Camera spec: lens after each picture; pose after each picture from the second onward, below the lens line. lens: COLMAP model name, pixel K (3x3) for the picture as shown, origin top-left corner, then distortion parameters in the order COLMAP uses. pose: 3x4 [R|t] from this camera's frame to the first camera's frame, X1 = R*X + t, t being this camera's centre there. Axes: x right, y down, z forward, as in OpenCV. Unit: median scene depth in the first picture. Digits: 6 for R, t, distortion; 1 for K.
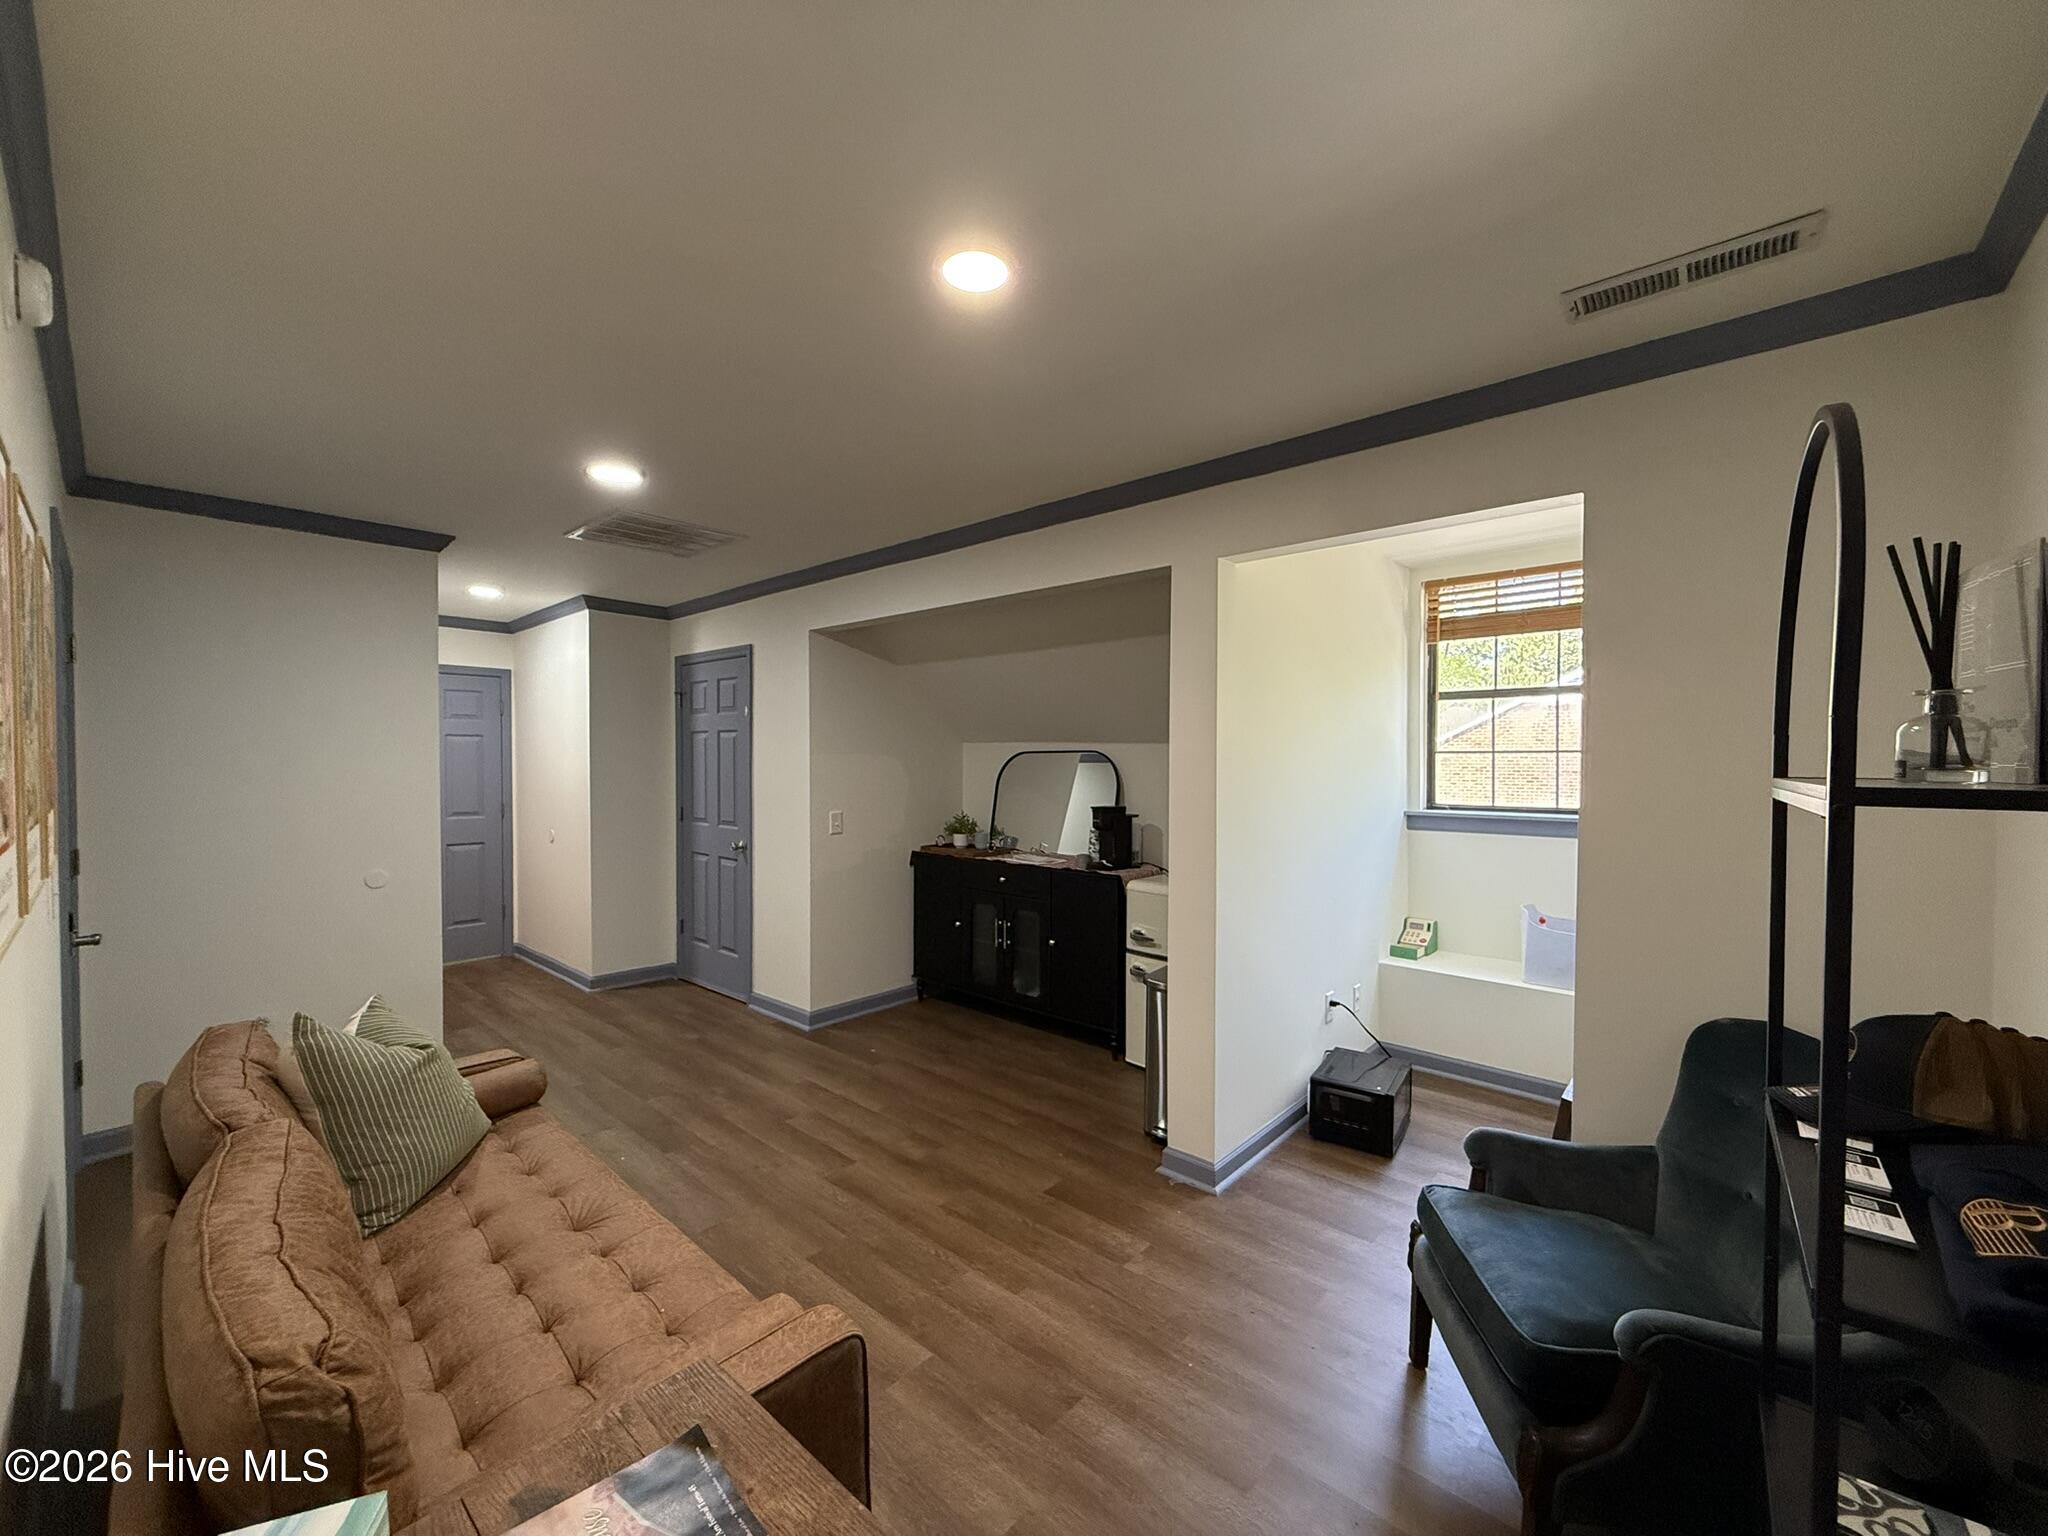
lens RADIAL K [[812.1, 0, 1023.5], [0, 812.1, 775.4], [0, 0, 1]] dist [-0.002946, 0.000398]
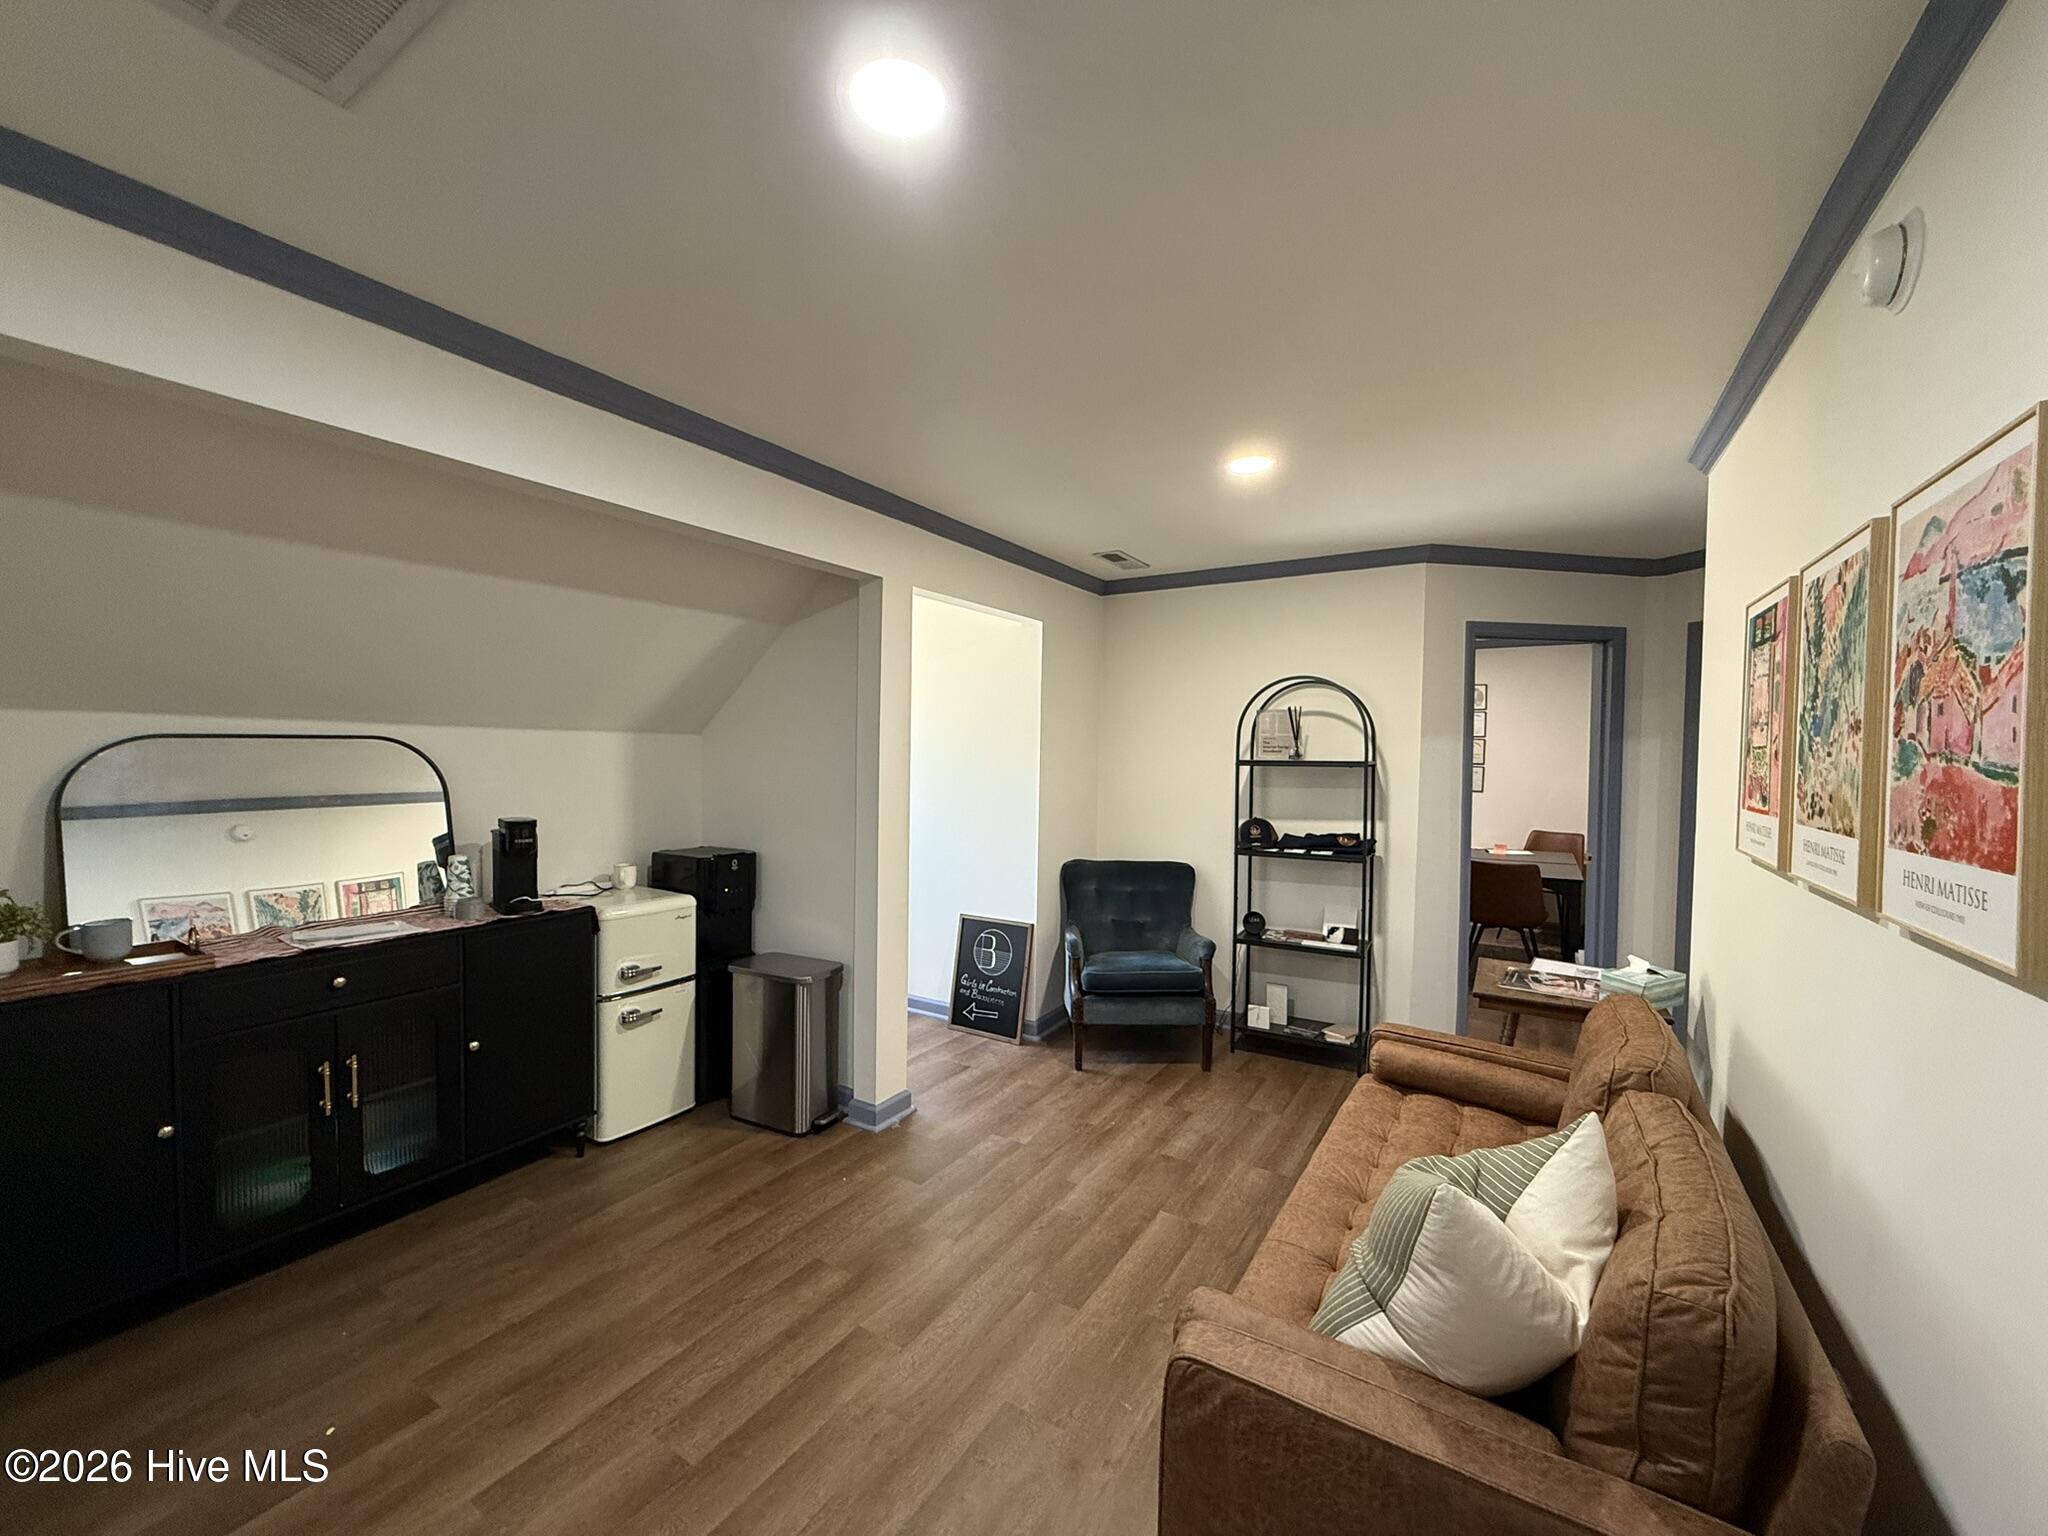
lens RADIAL K [[812.1, 0, 1019.9], [0, 812.1, 770.8], [0, 0, 1]] dist [-0.002946, 0.000398]
pose [[-0.173449, -0.029160, 0.984411, -0.711798], [0.010847, 0.999444, 0.031516, -0.022063], [-0.984783, 0.016144, -0.173036, 0.762960]]
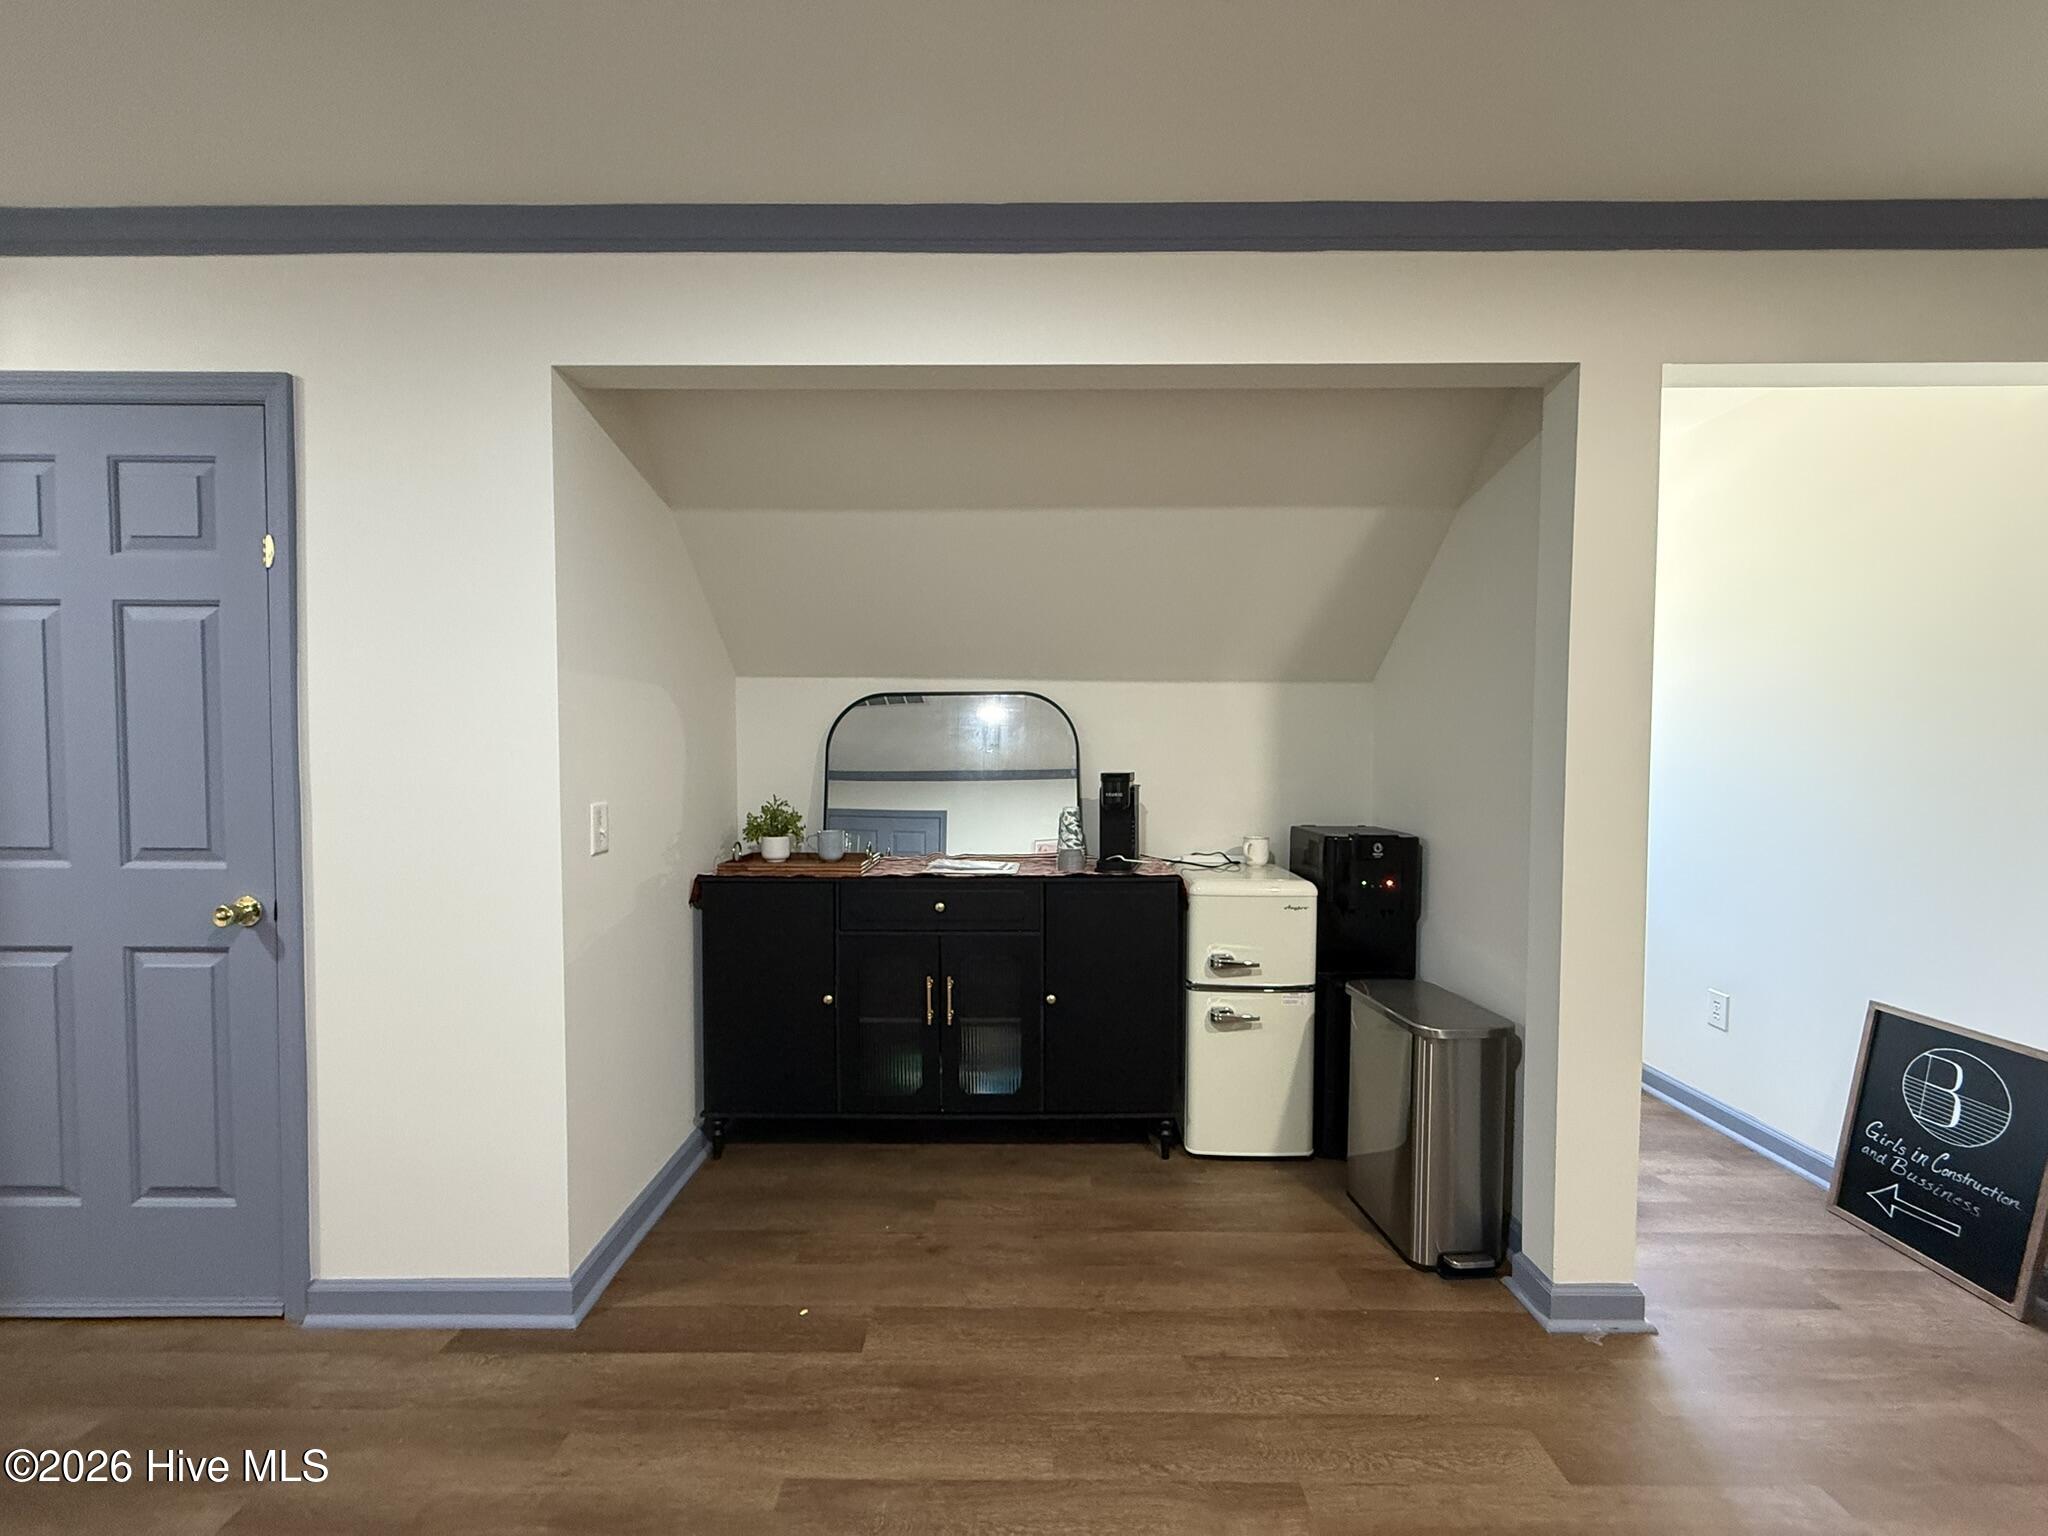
lens RADIAL K [[812.1, 0, 1021.3], [0, 812.1, 772.5], [0, 0, 1]] dist [-0.002946, 0.000398]
pose [[0.746756, -0.023136, 0.664695, -0.422473], [0.016221, 0.999731, 0.016574, 0.028960], [-0.664900, -0.001595, 0.746931, 0.618316]]
